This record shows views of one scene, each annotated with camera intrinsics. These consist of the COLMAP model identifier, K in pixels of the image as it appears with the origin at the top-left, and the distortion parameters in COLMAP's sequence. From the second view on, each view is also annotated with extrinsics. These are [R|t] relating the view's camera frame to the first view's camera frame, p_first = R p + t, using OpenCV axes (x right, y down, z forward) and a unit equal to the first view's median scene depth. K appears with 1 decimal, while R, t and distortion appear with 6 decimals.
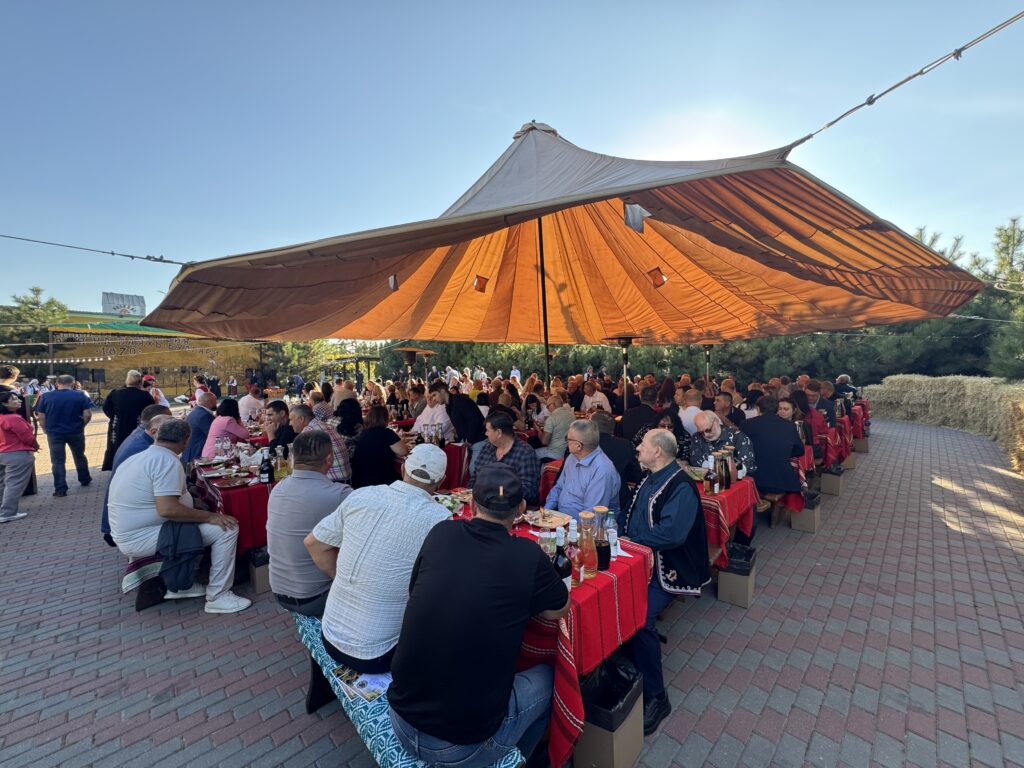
lens RADIAL K [[413.4, 0, 508.8], [0, 413.4, 379.0], [0, 0, 1]] dist [0.007830, -0.000446]
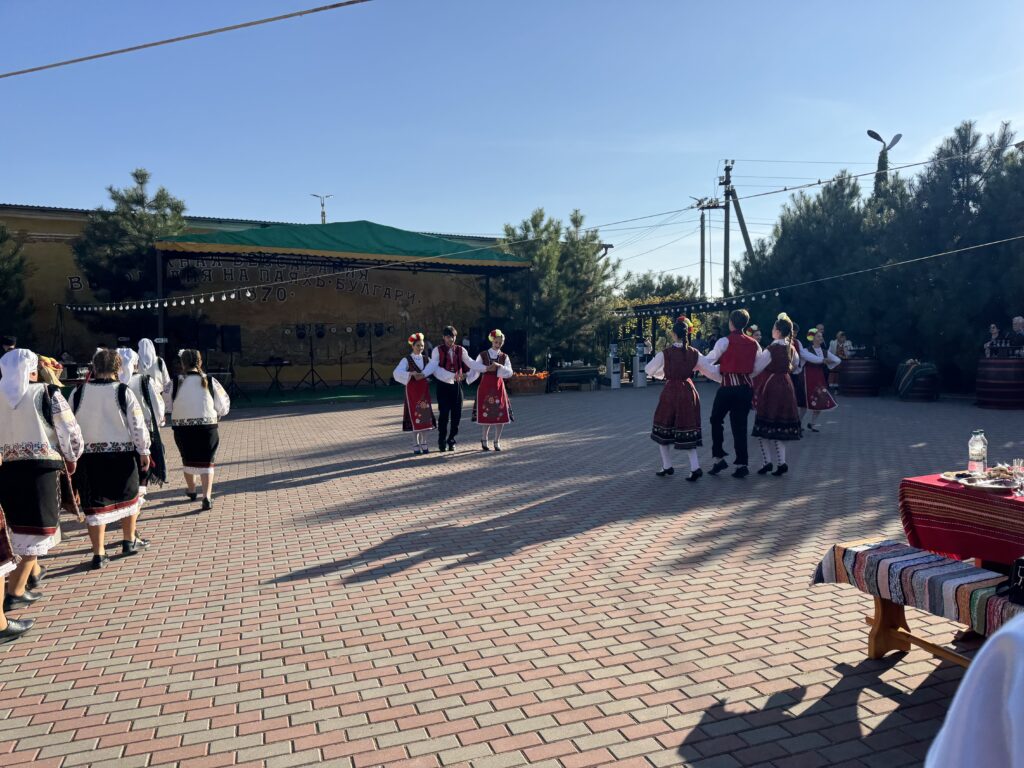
lens RADIAL K [[726.3, 0, 516.8], [0, 726.3, 388.7], [0, 0, 1]] dist [0.081872, -0.086198]
pose [[0.915262, 0.034768, -0.401356, -0.306465], [-0.015570, 0.998577, 0.050997, 0.001410], [0.402558, -0.040427, 0.914502, 0.319453]]
